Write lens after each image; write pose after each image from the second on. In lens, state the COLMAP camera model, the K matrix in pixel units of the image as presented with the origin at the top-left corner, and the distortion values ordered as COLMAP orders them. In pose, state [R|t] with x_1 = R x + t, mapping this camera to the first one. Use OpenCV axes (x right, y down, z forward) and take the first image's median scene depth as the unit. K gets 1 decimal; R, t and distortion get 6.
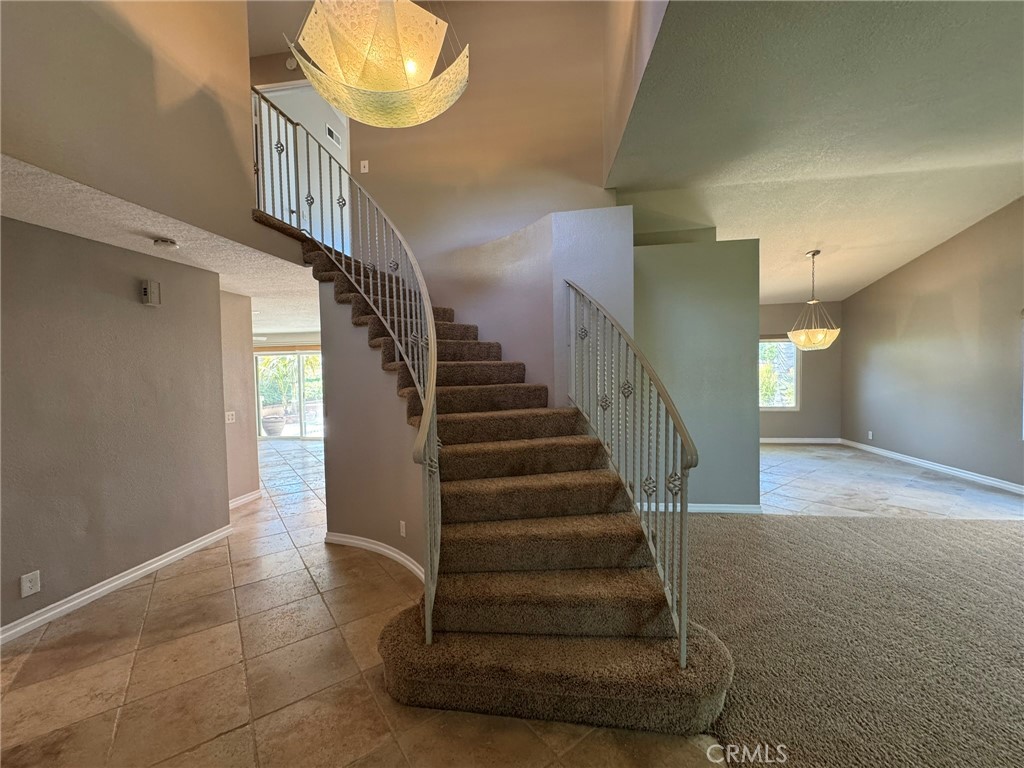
lens RADIAL K [[409.8, 0, 512.0], [0, 409.8, 384.0], [0, 0, 1]] dist [-0.002477, -0.000454]
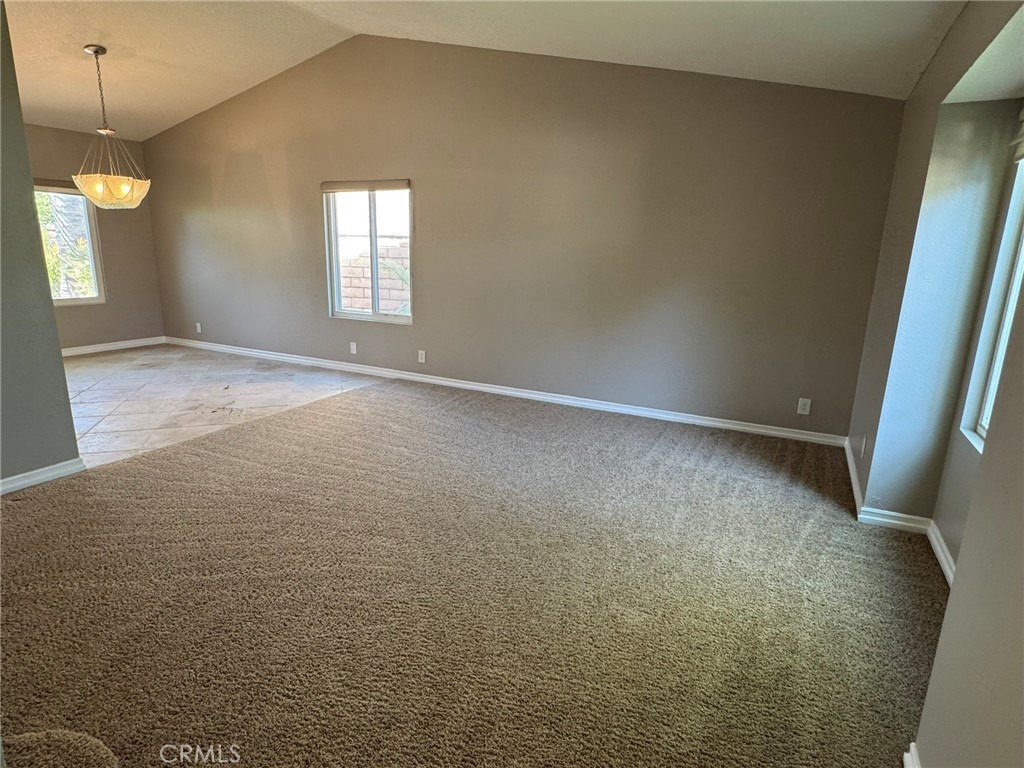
lens RADIAL K [[573.3, 0, 512.0], [0, 573.3, 384.0], [0, 0, 1]] dist [-0.001132, 0.000854]
pose [[0.324854, -0.192300, 0.926008, 0.038970], [0.001234, 0.979196, 0.202913, 0.012678], [-0.945763, -0.064774, 0.318334, 0.115816]]
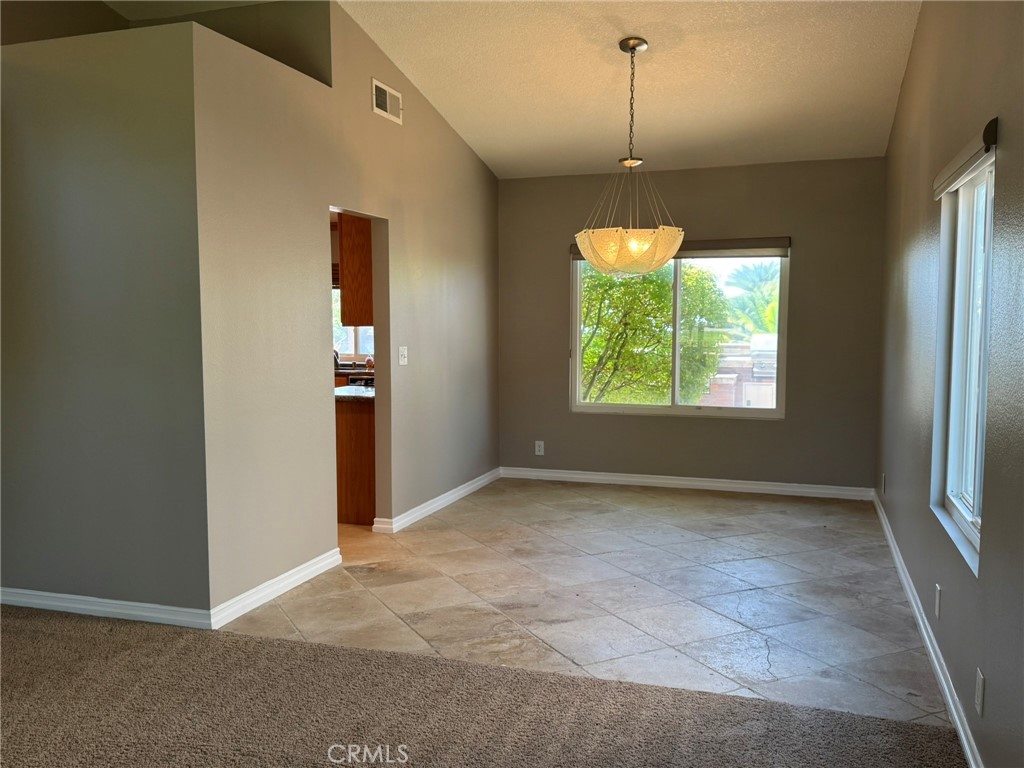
lens RADIAL K [[875.2, 0, 512.0], [0, 875.2, 384.0], [0, 0, 1]] dist [0.068923, -0.000063]
pose [[0.981743, 0.031296, -0.187619, 1.161208], [-0.022120, 0.998464, 0.050804, -0.020948], [0.188921, -0.045726, 0.980927, 0.088402]]
